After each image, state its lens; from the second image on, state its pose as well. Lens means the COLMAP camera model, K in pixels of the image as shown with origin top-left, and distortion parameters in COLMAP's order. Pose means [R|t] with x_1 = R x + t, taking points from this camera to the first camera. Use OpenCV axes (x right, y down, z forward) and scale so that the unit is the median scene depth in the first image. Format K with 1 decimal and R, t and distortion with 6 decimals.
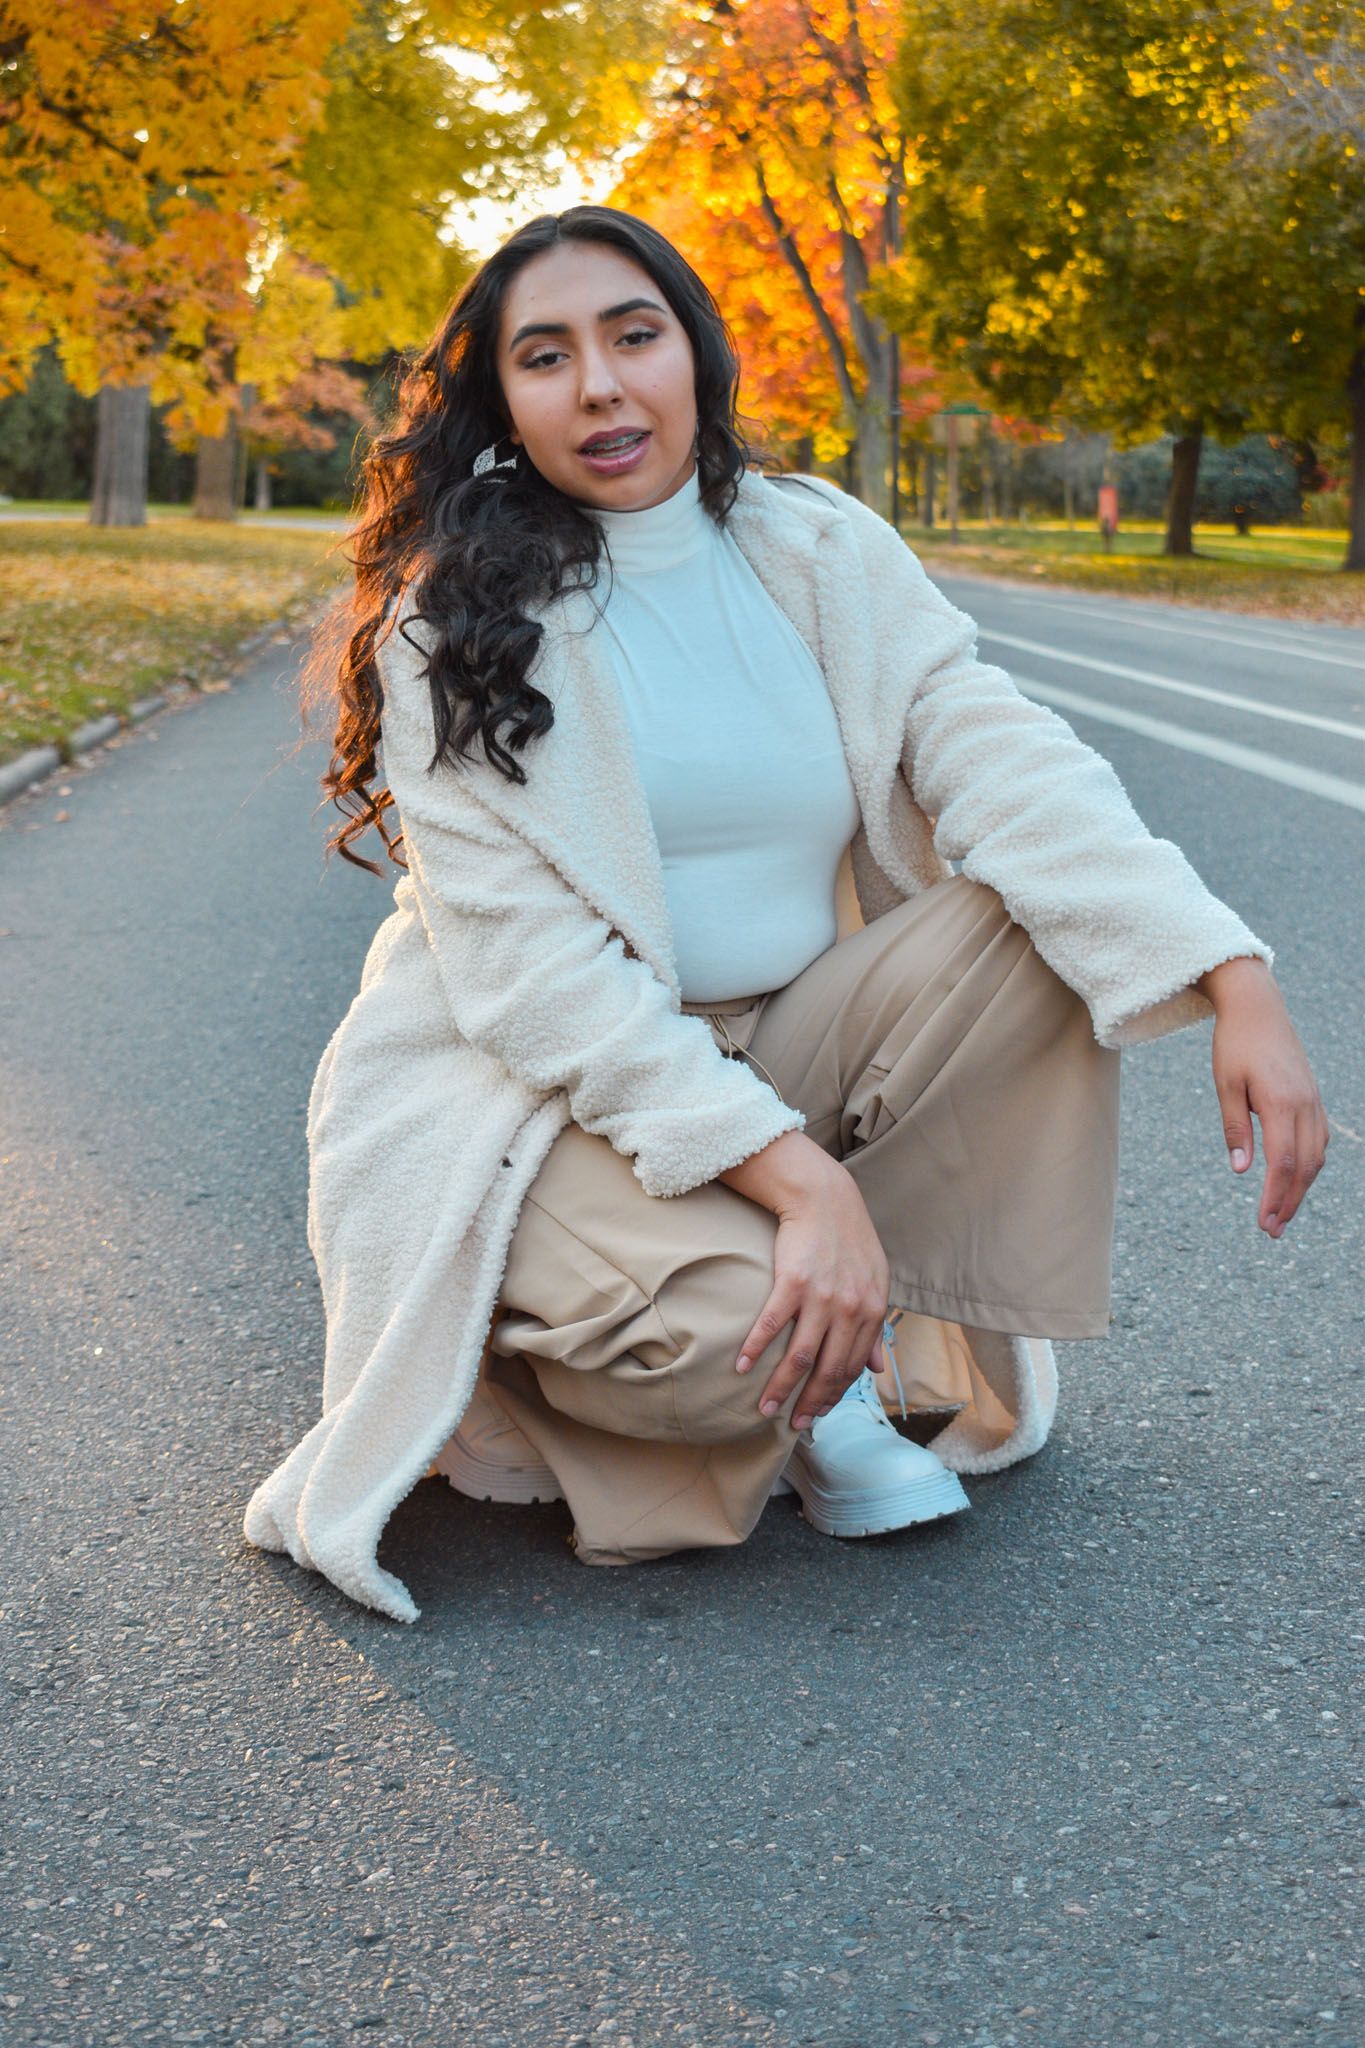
lens RADIAL K [[3586.5, 0, 680.3], [0, 3586.5, 1022.7], [0, 0, 1]] dist [0.025333, 0.000000]
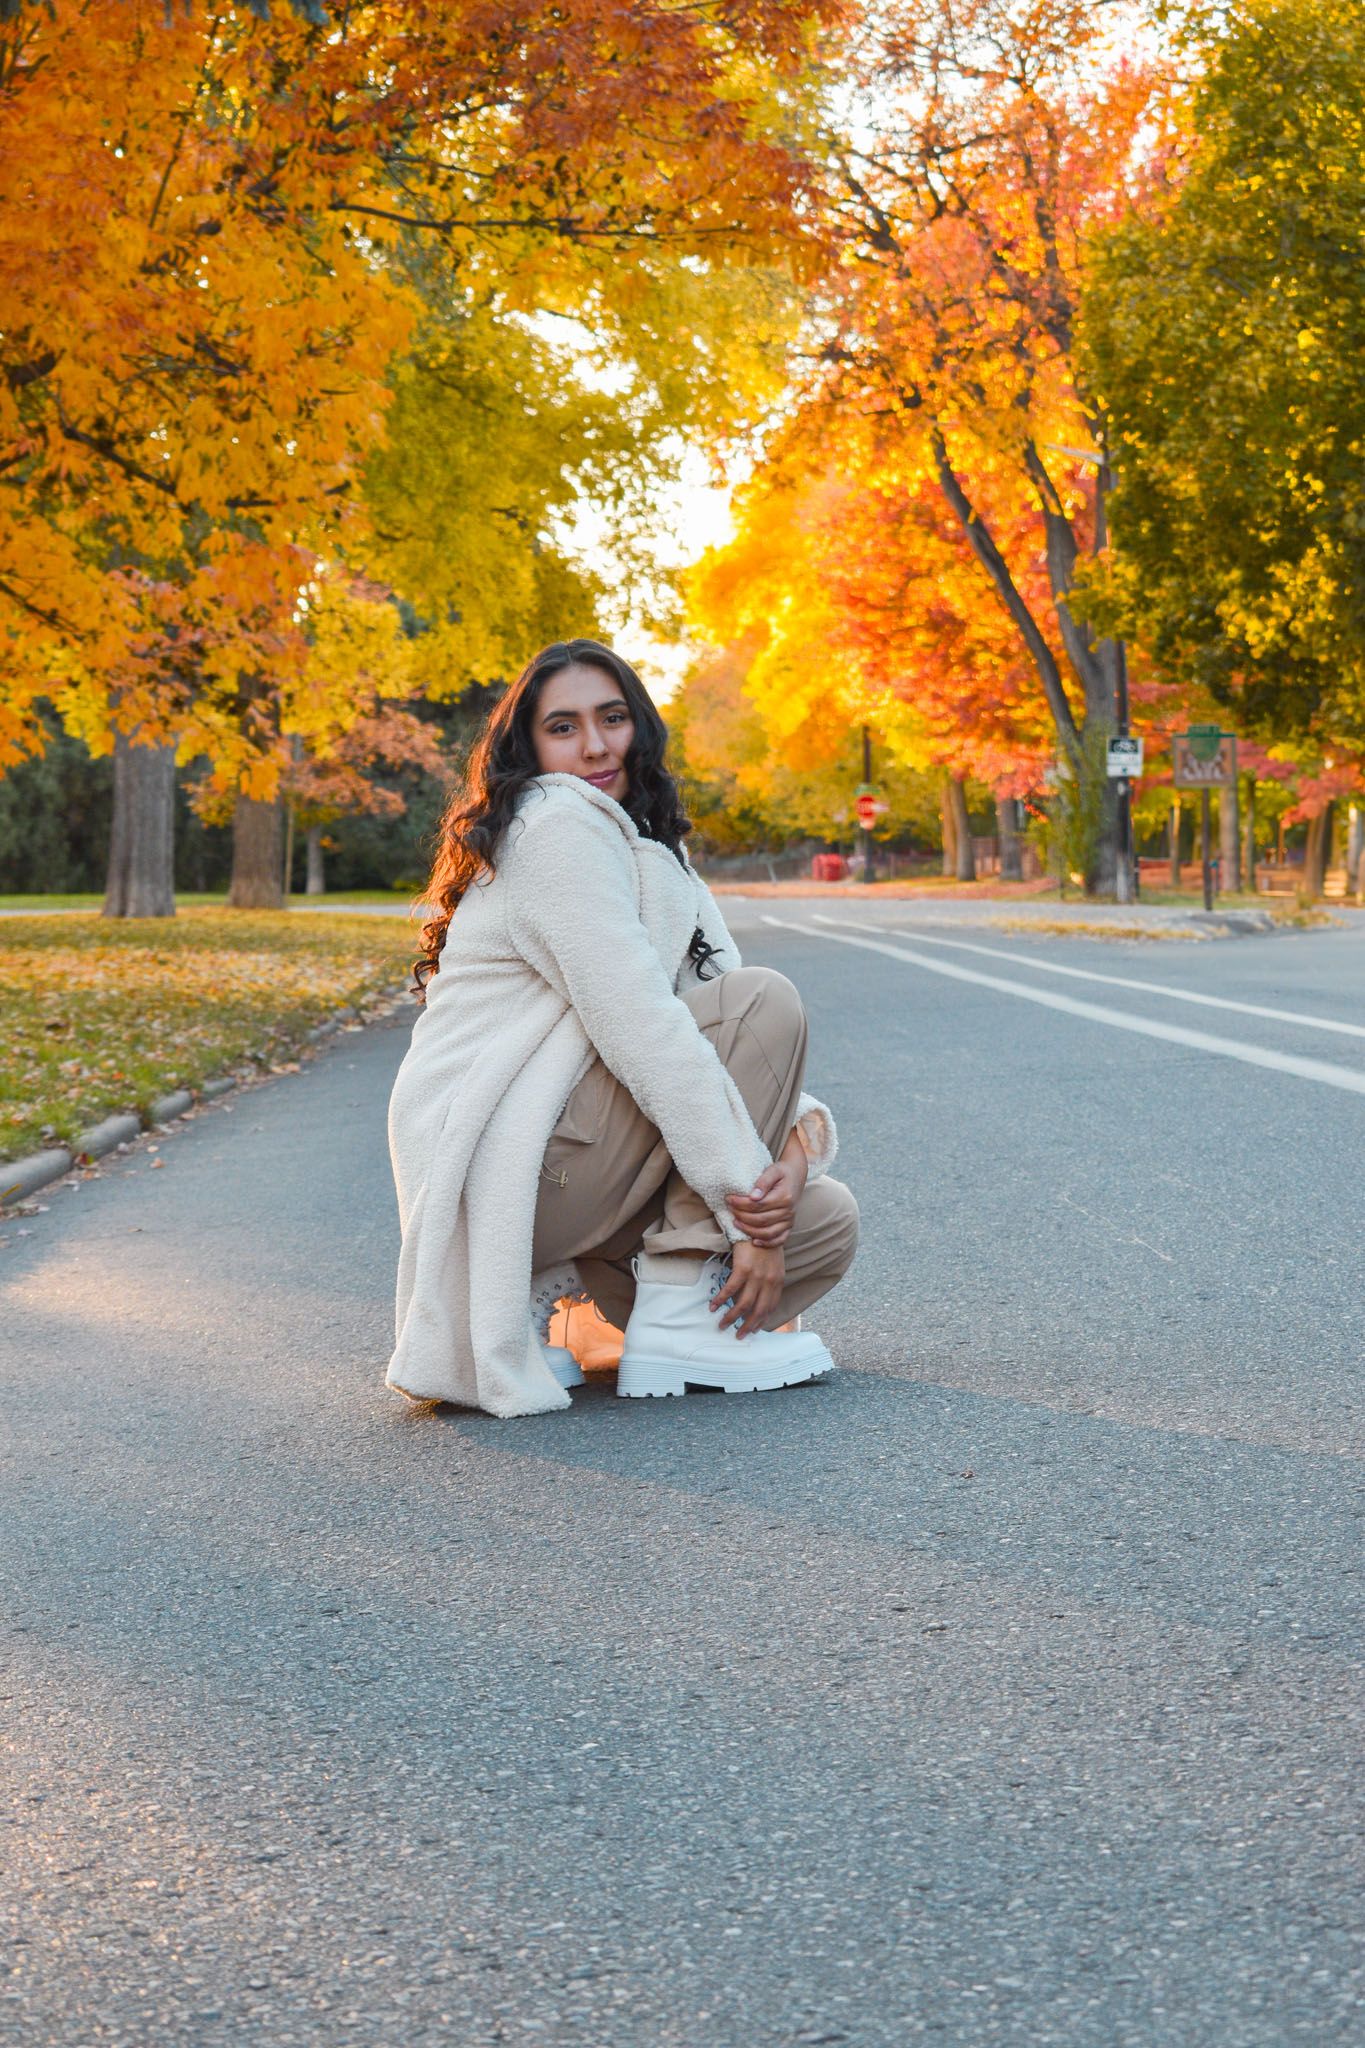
lens RADIAL K [[4855.3, 0, 686.1], [0, 4855.3, 1021.7], [0, 0, 1]] dist [0.139049, 0.000000]
pose [[0.998616, -0.035832, -0.038493, 0.016585], [0.031263, 0.993061, -0.113366, 0.030995], [0.042288, 0.112006, 0.992807, -0.183745]]
